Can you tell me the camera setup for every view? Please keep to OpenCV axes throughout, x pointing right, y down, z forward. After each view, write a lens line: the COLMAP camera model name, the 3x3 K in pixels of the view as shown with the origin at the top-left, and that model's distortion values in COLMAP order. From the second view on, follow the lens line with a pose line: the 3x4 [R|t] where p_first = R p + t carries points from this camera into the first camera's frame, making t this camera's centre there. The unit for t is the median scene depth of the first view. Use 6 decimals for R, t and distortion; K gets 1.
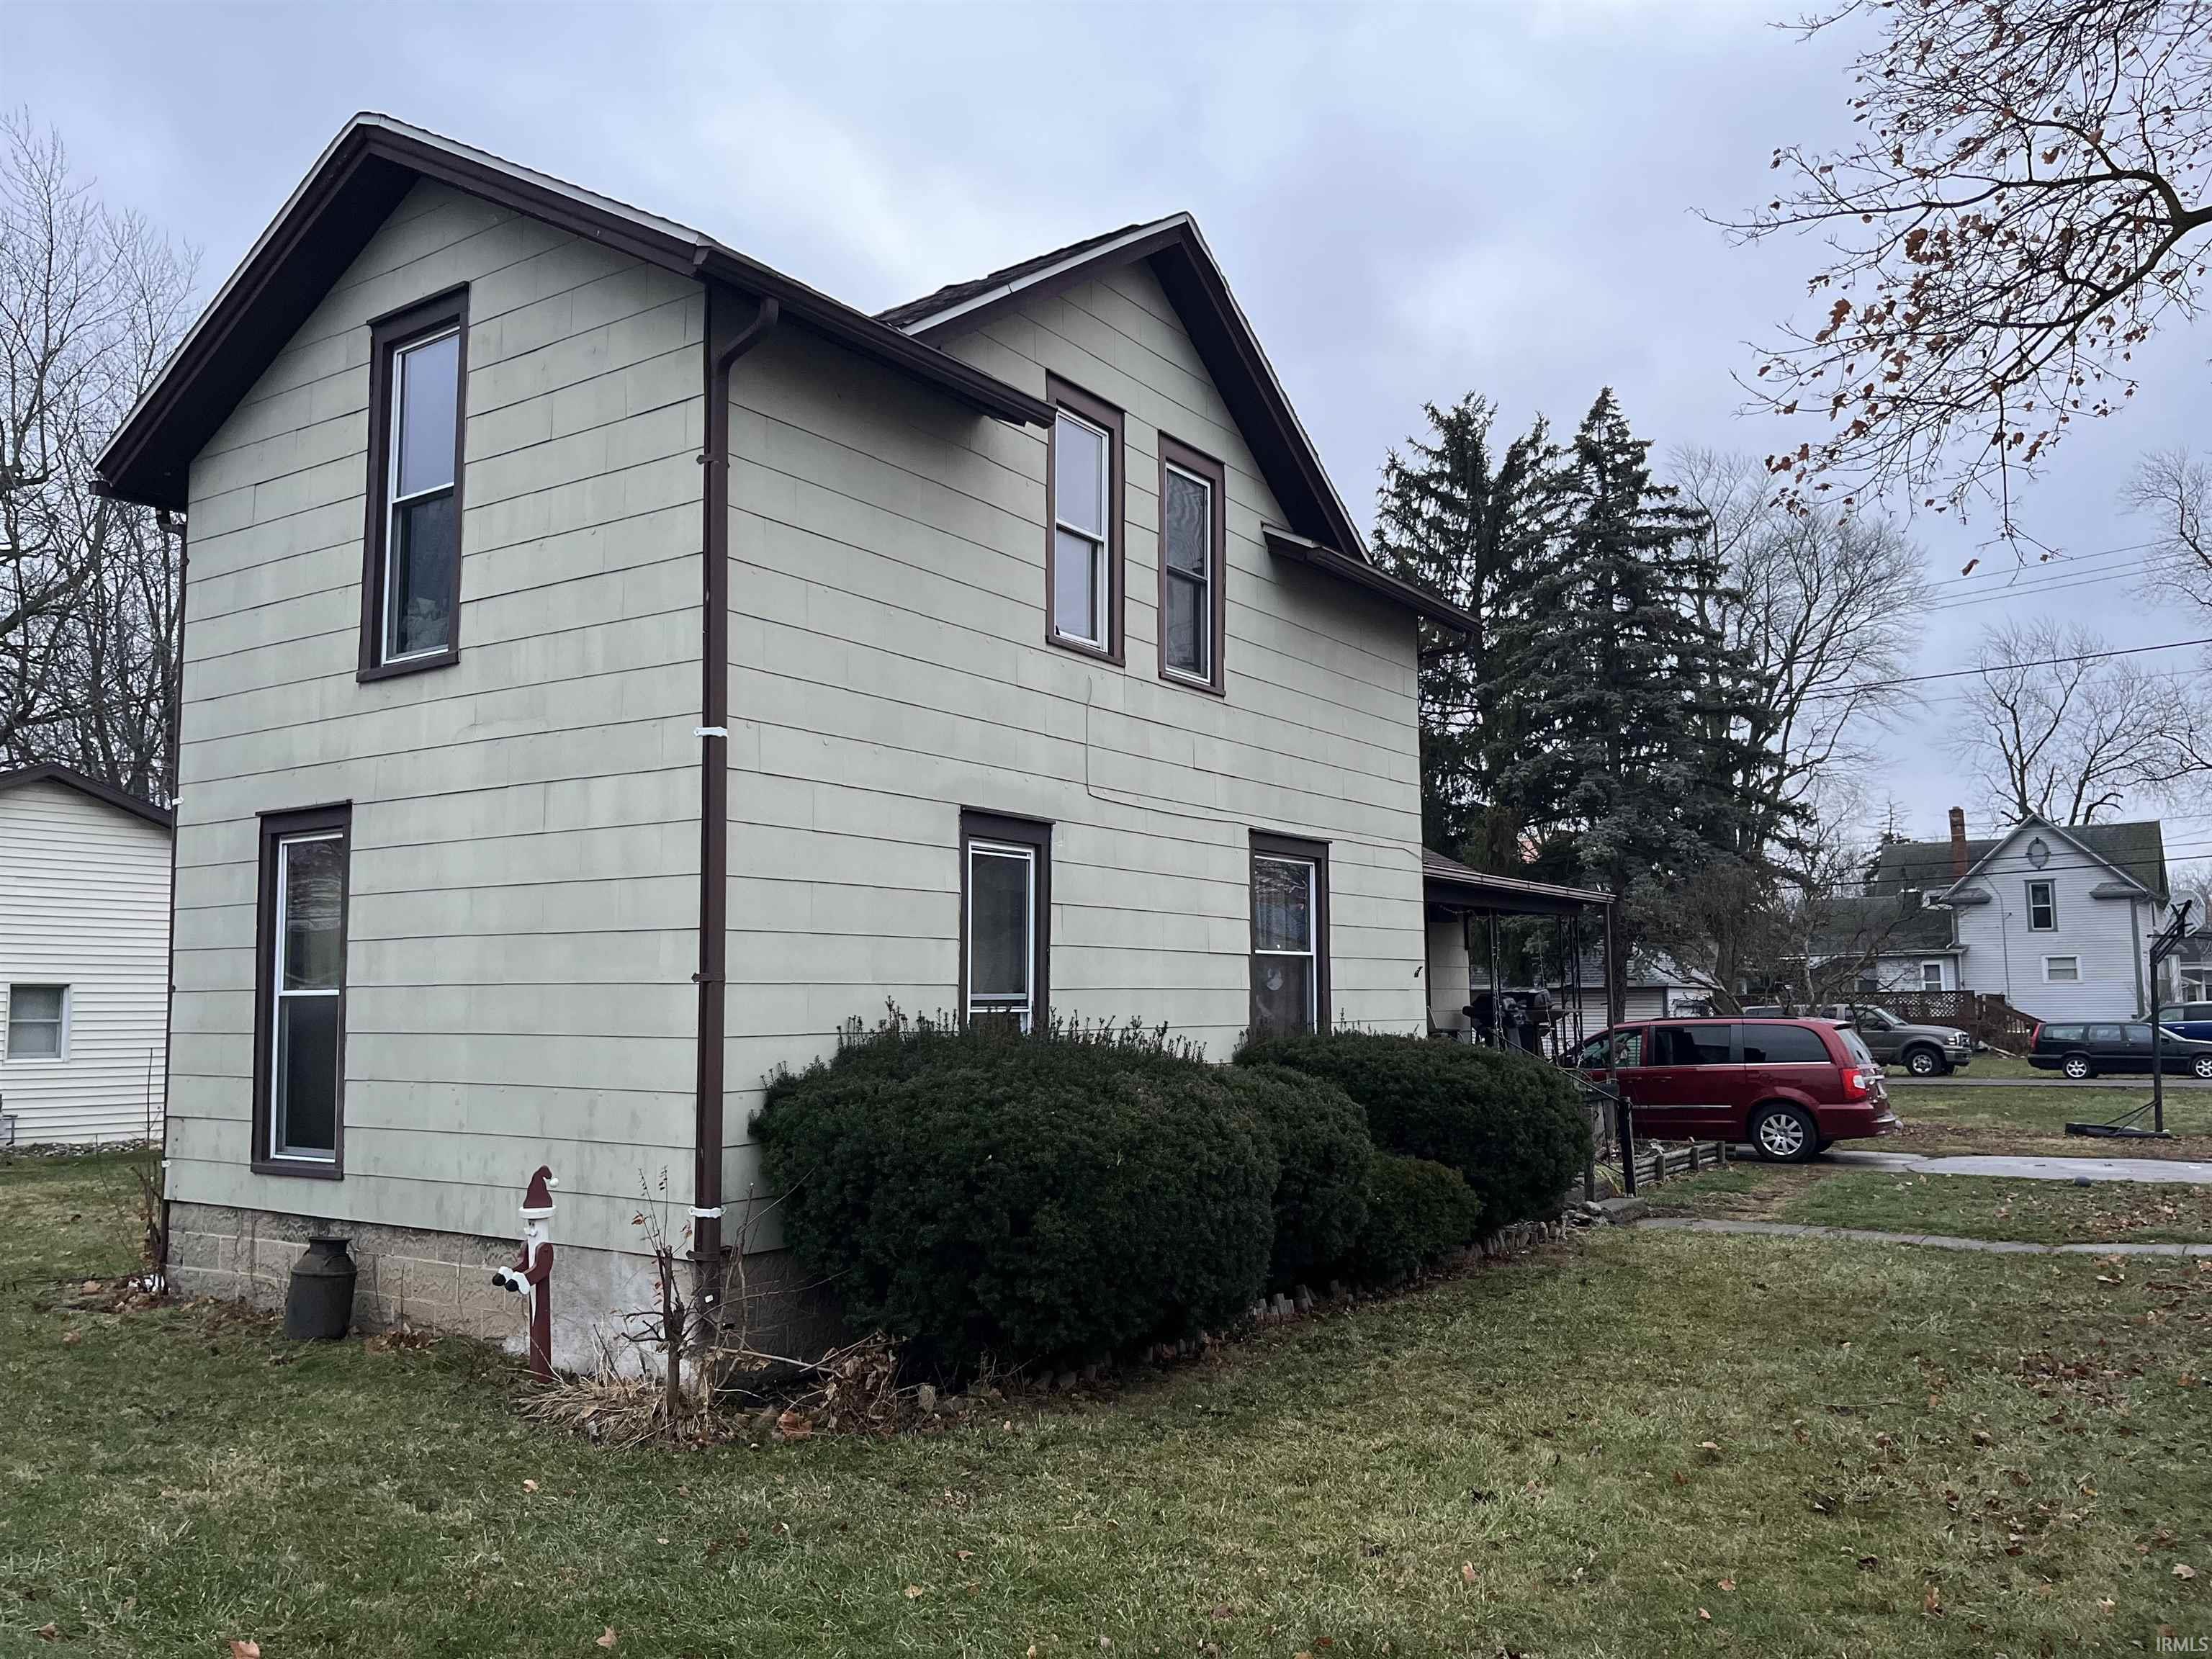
lens RADIAL K [[1654.5, 0, 1106.0], [0, 1654.5, 839.6], [0, 0, 1]] dist [0.069835, -0.087176]
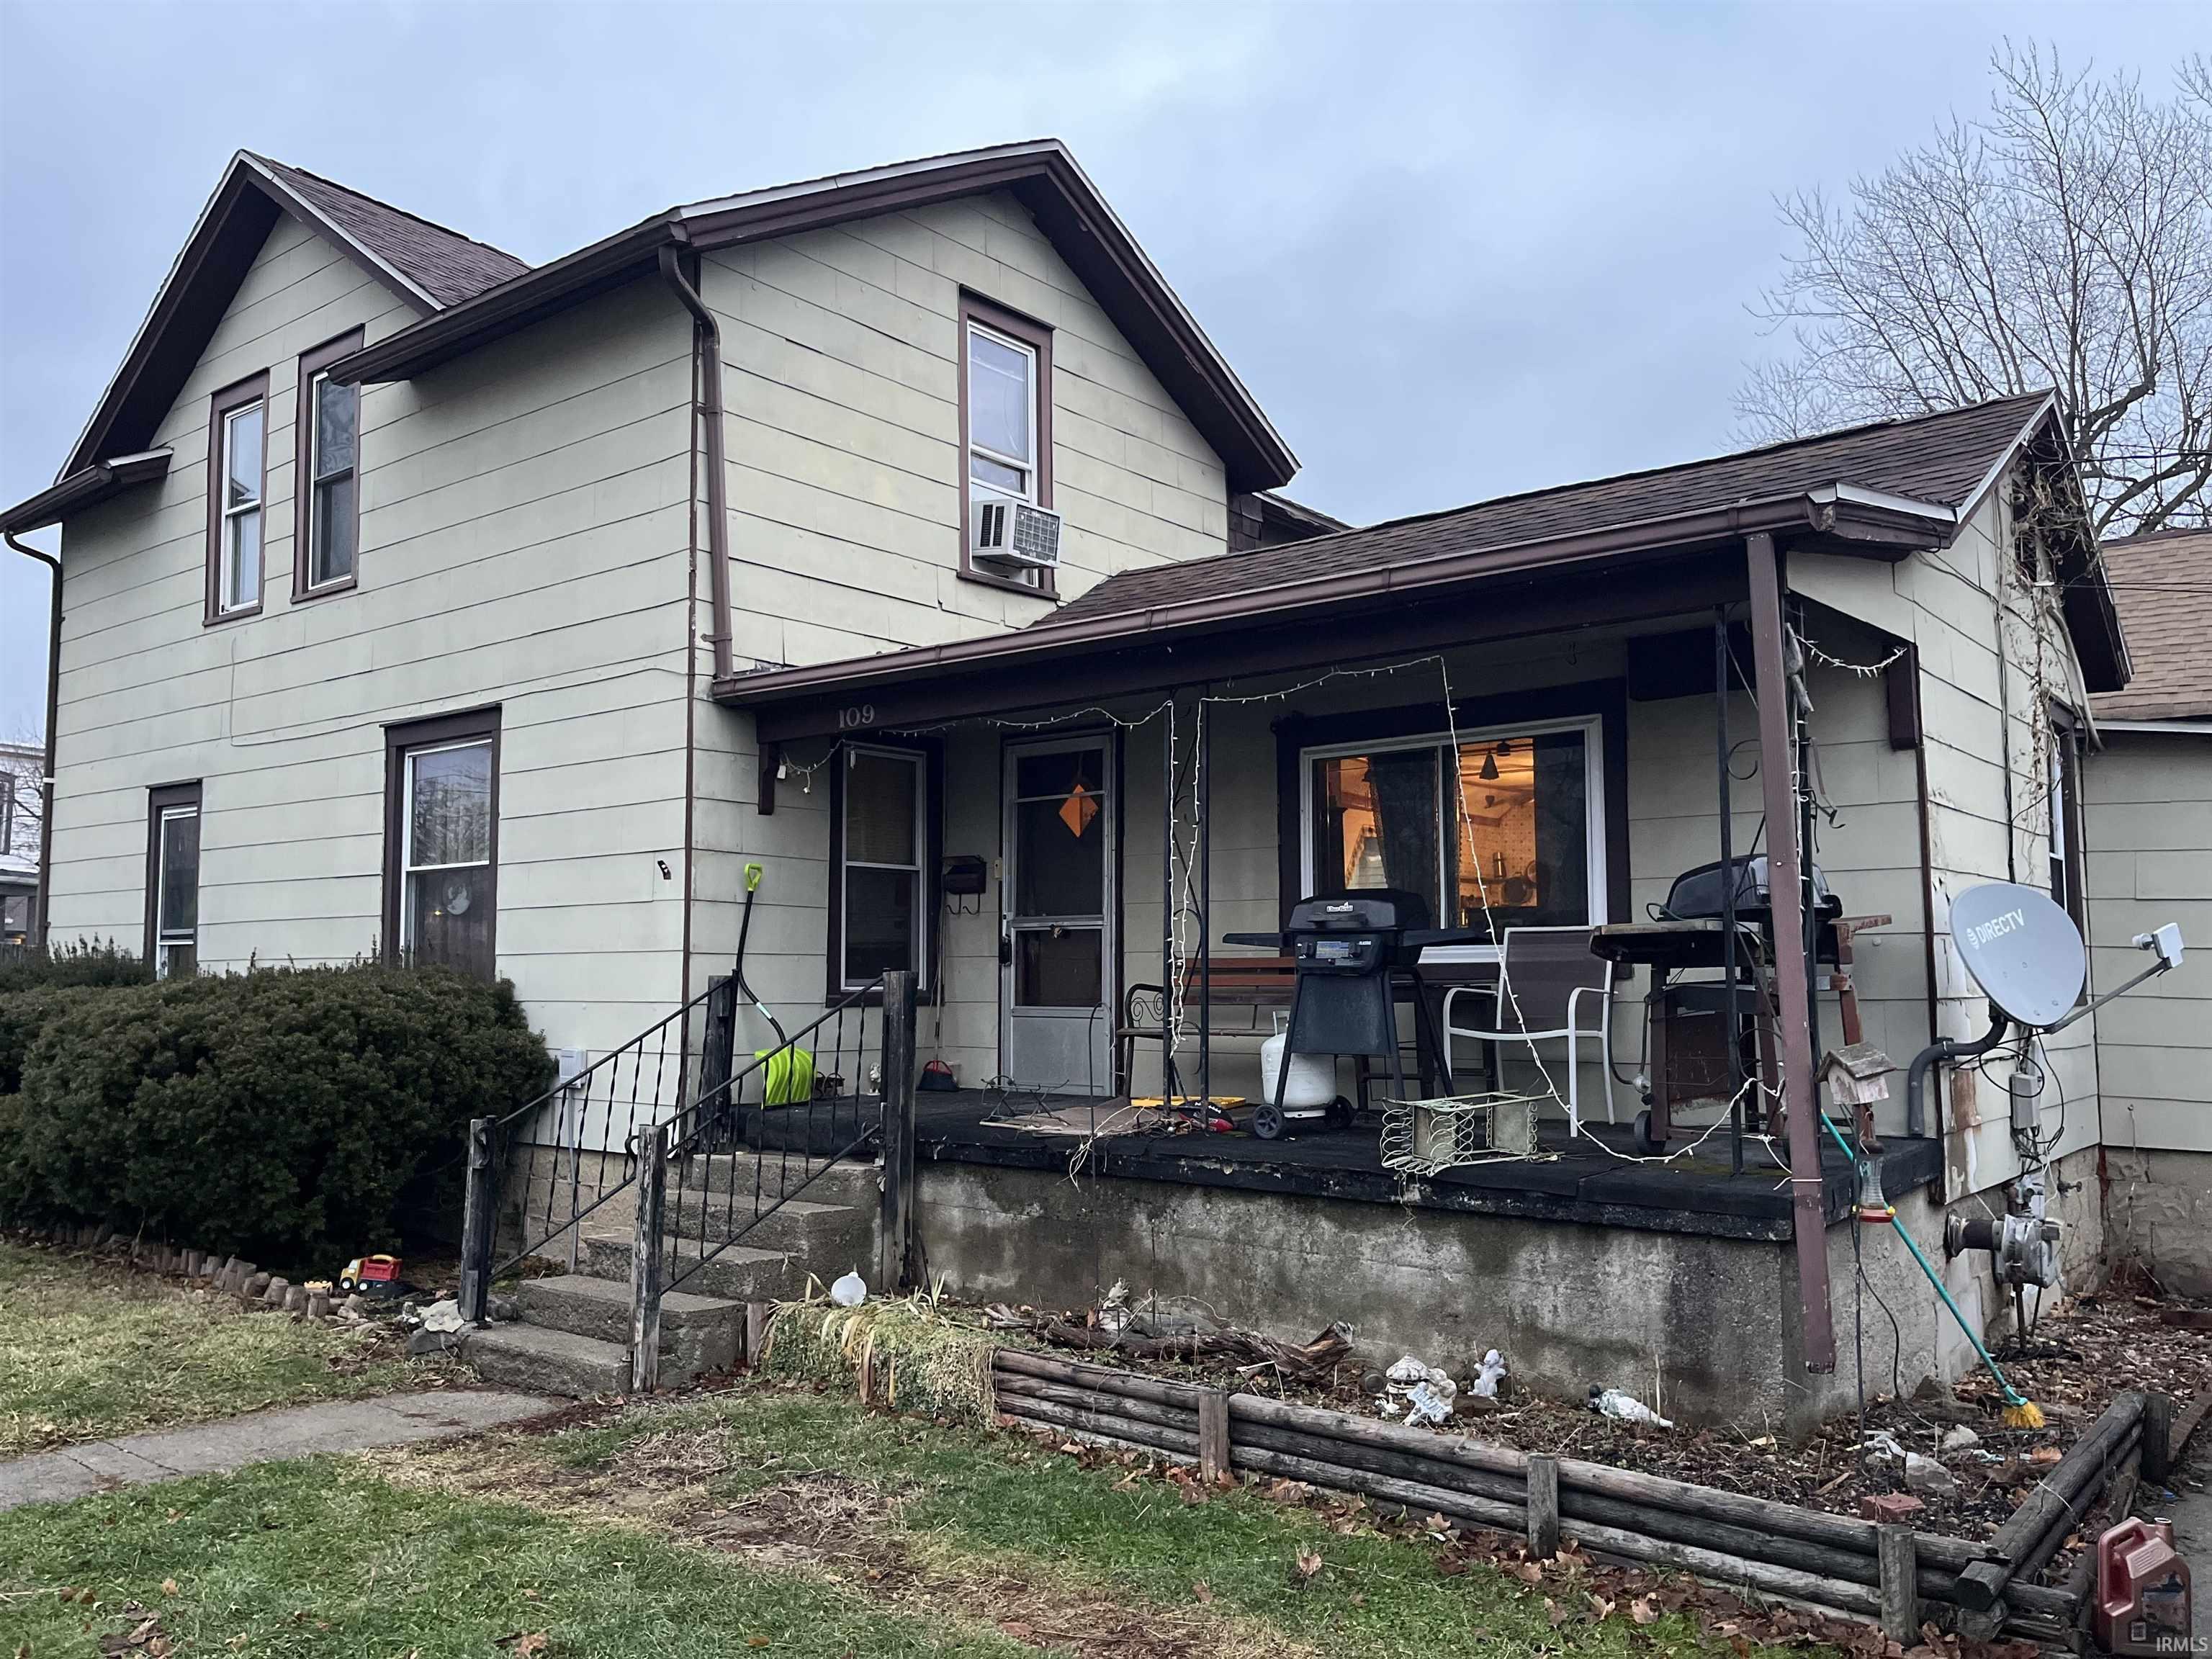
lens RADIAL K [[1654.5, 0, 1106.0], [0, 1654.5, 839.6], [0, 0, 1]] dist [0.069835, -0.087176]
pose [[-0.073222, -0.087814, -0.993442, 1.142349], [0.086784, 0.991777, -0.094063, 0.206759], [0.993533, -0.093102, -0.064999, 1.799414]]
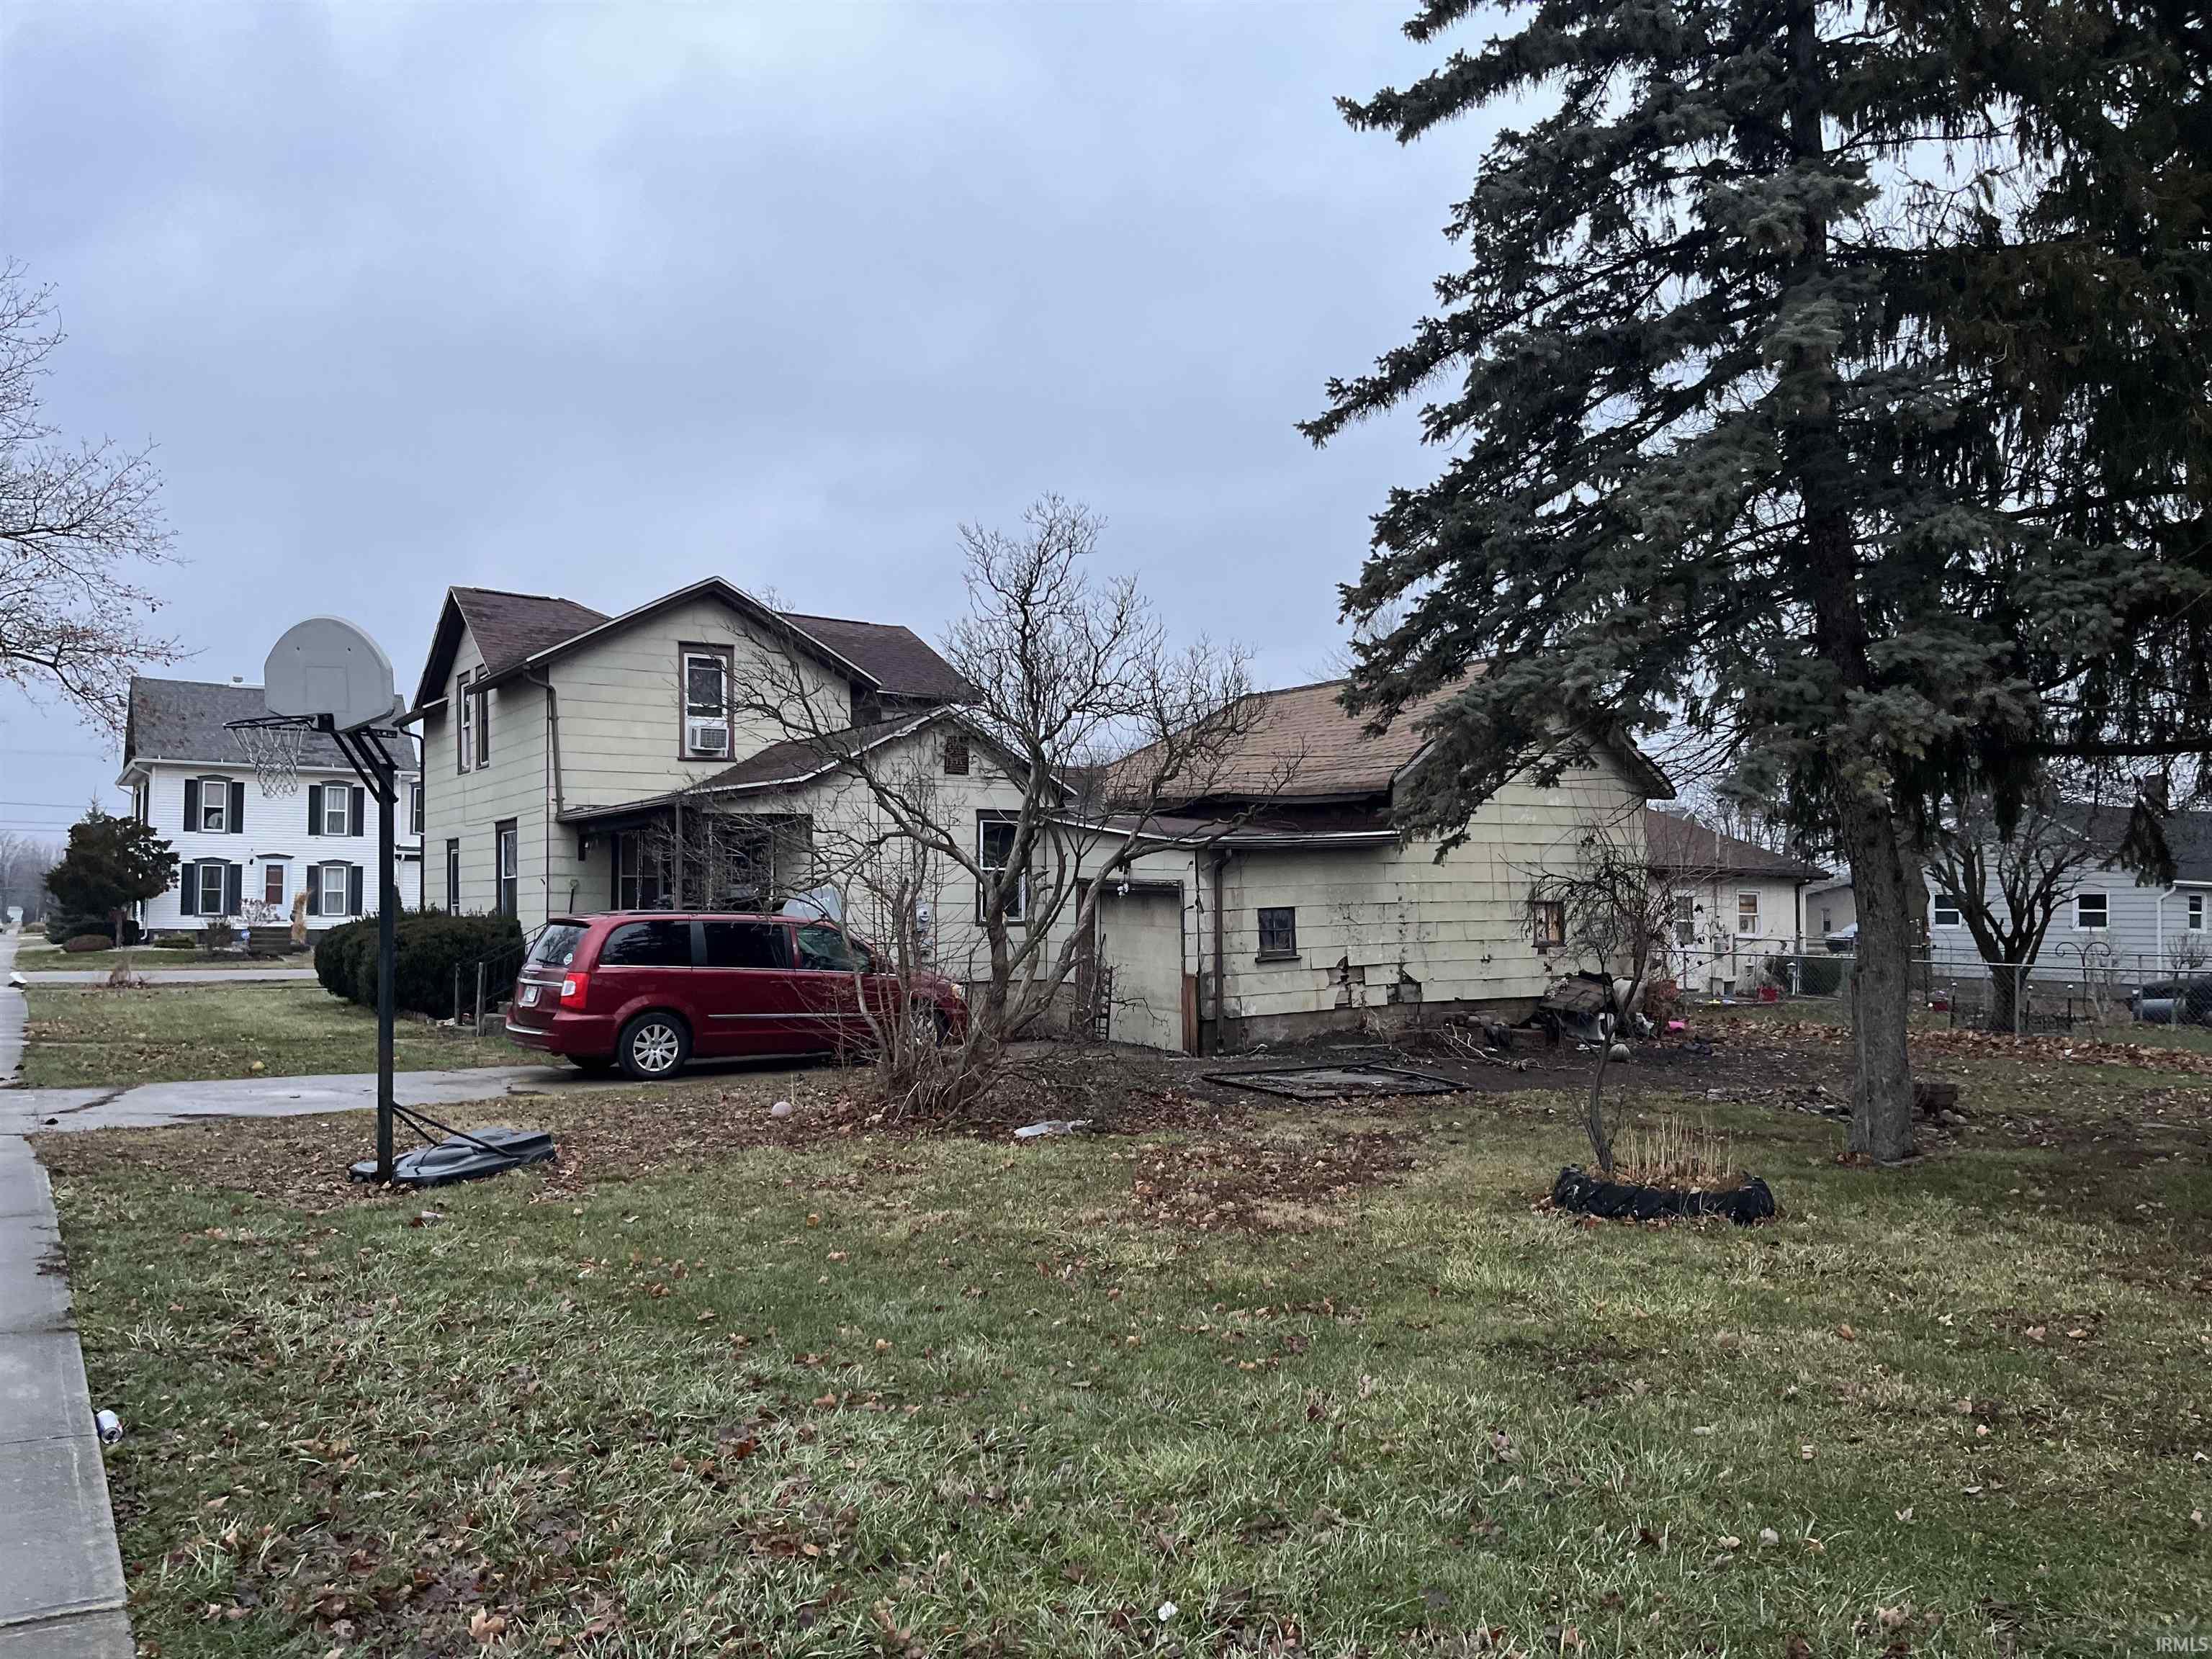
lens RADIAL K [[1654.5, 0, 1106.0], [0, 1654.5, 839.6], [0, 0, 1]] dist [0.069835, -0.087176]
pose [[-0.370184, -0.044657, -0.927885, 2.311117], [0.087319, 0.992749, -0.082615, 0.339081], [0.924846, -0.111605, -0.363600, 3.220935]]
